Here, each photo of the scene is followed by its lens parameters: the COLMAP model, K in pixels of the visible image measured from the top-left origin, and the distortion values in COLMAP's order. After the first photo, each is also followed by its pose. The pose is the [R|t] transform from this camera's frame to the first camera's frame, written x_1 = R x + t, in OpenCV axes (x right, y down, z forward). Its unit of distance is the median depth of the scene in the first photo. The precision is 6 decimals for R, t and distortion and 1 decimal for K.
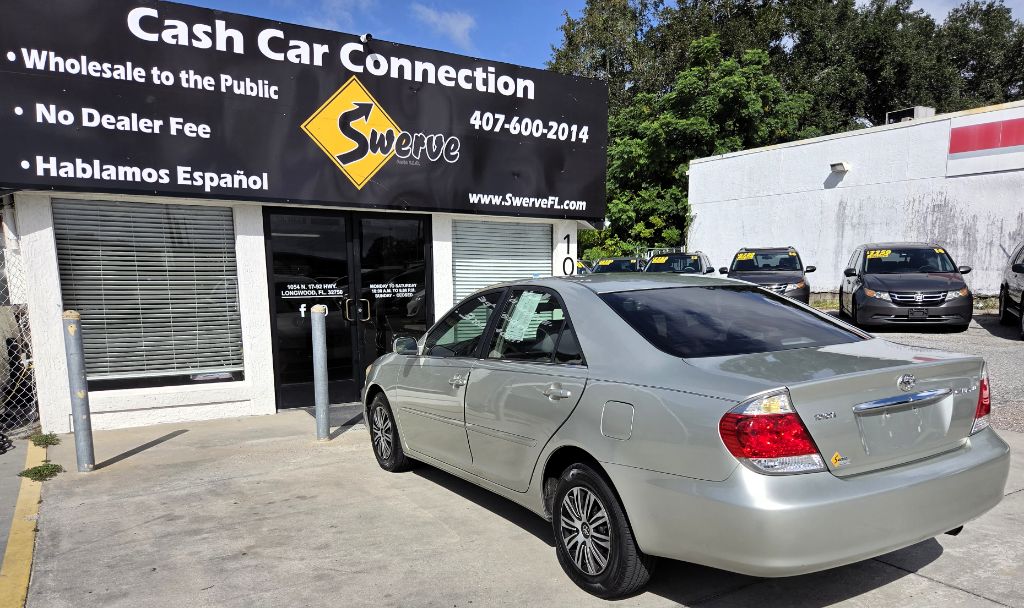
lens RADIAL K [[717.9, 0, 560.2], [0, 717.9, 373.8], [0, 0, 1]] dist [0.061164, -0.048431]
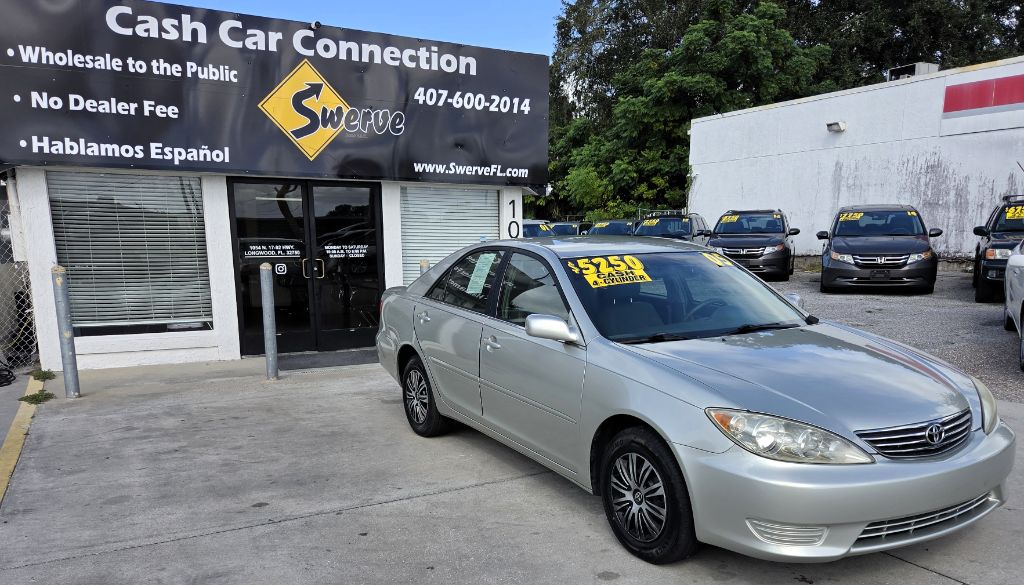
lens RADIAL K [[746.3, 0, 535.8], [0, 746.3, 364.7], [0, 0, 1]] dist [0.063832, -0.050981]
pose [[0.997961, 0.011265, -0.062819, 0.148486], [-0.009274, 0.999448, 0.031898, 0.021725], [0.063144, -0.031251, 0.997515, -0.157403]]
